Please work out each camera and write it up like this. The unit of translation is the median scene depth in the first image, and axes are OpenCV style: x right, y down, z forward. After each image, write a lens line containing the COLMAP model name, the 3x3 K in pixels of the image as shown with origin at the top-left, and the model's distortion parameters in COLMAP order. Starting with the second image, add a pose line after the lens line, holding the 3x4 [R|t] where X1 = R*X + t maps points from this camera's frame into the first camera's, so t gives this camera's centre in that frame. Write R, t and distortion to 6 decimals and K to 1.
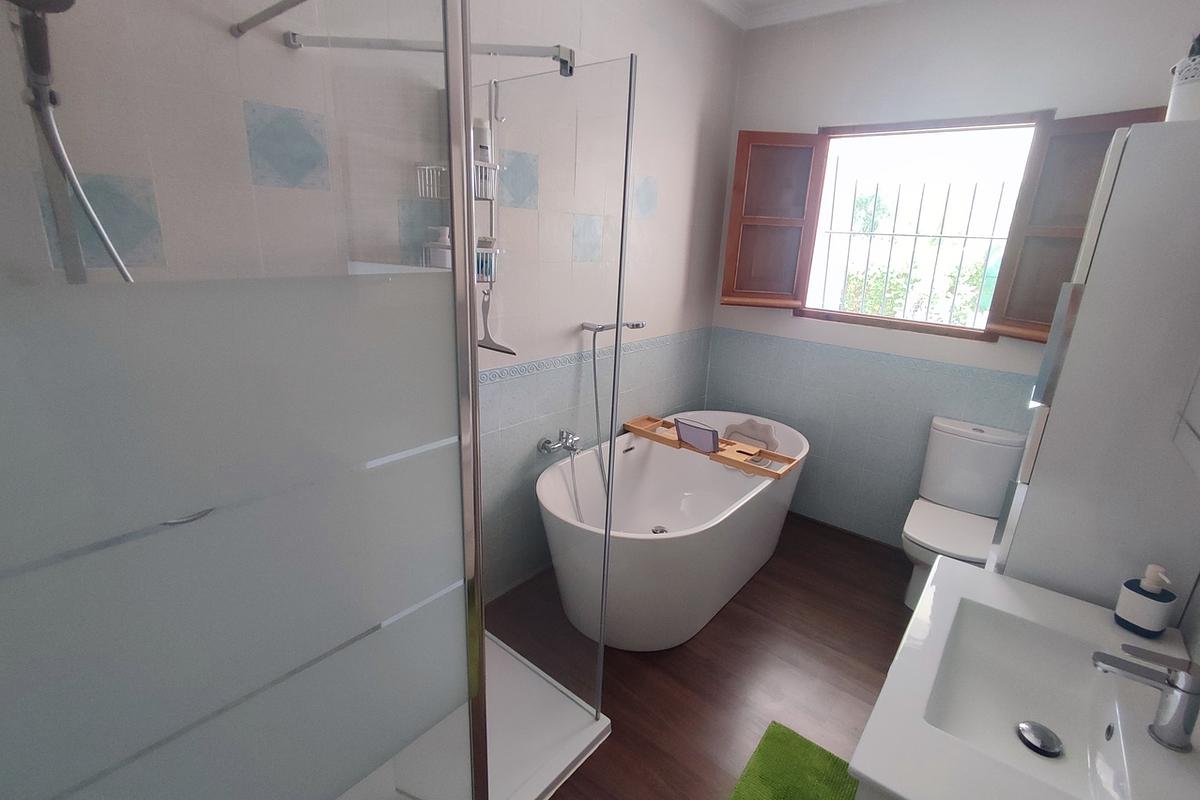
lens RADIAL K [[546.4, 0, 599.5], [0, 546.4, 394.3], [0, 0, 1]] dist [-0.008075, -0.000436]
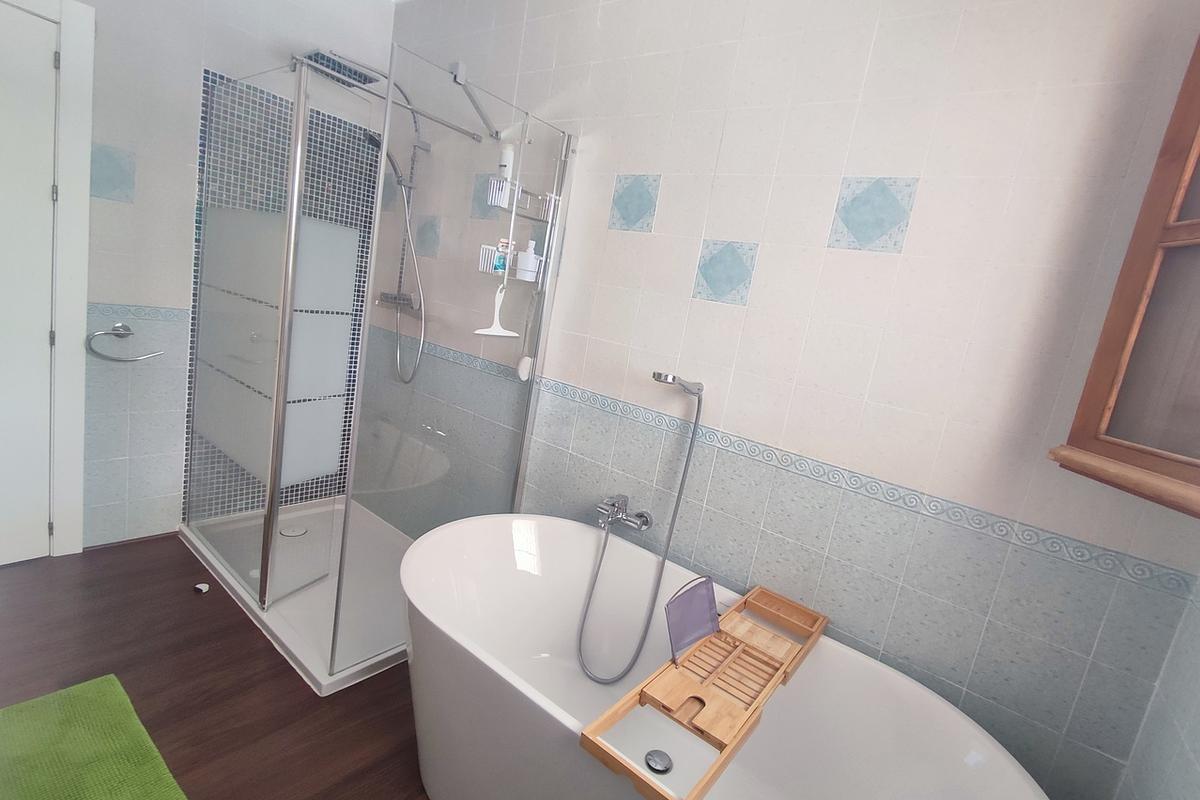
lens RADIAL K [[546.4, 0, 608.5], [0, 546.4, 402.3], [0, 0, 1]] dist [-0.008075, -0.000436]
pose [[0.052939, 0.137629, -0.989068, 0.721940], [-0.440652, 0.892030, 0.100541, -0.136396], [0.896115, 0.430513, 0.107870, 0.864461]]
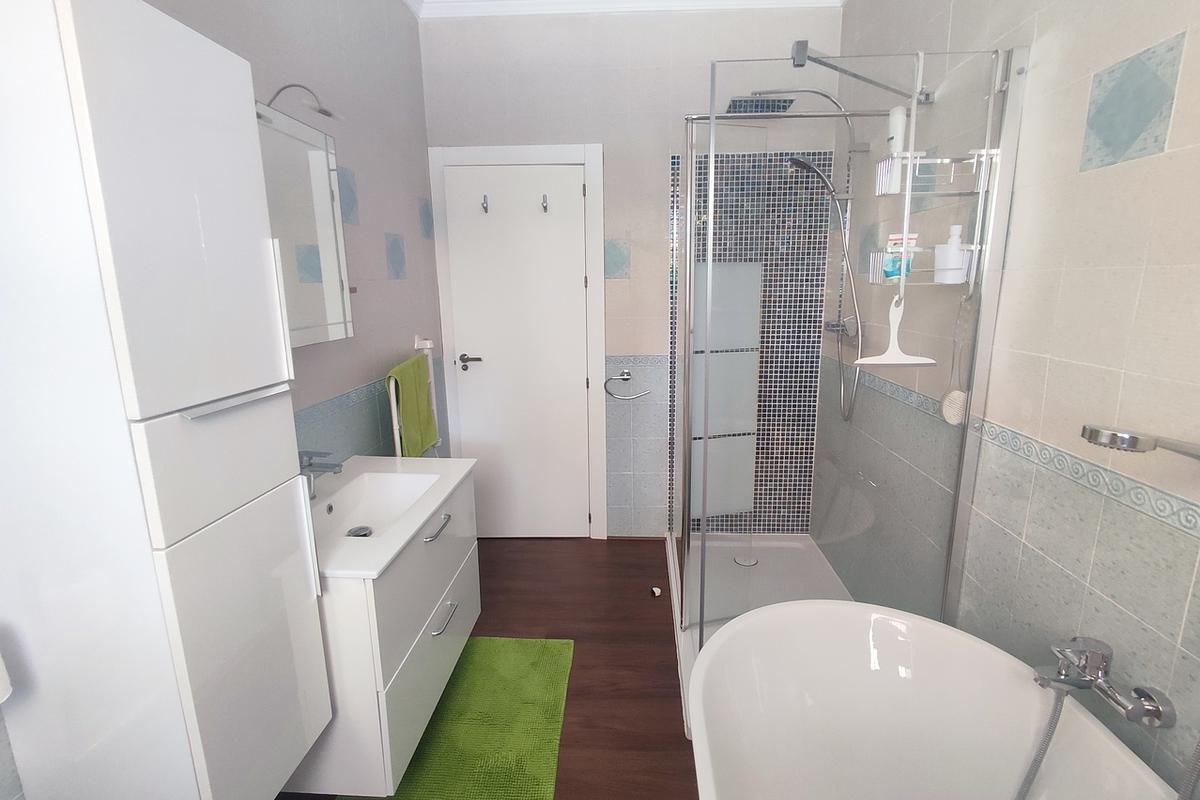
lens RADIAL K [[546.4, 0, 605.3], [0, 546.4, 396.9], [0, 0, 1]] dist [-0.008075, -0.000436]
pose [[-0.800865, 0.083149, -0.593045, 0.500798], [-0.195636, 0.899650, 0.390329, -0.215249], [0.565988, 0.428621, -0.704231, 1.030434]]
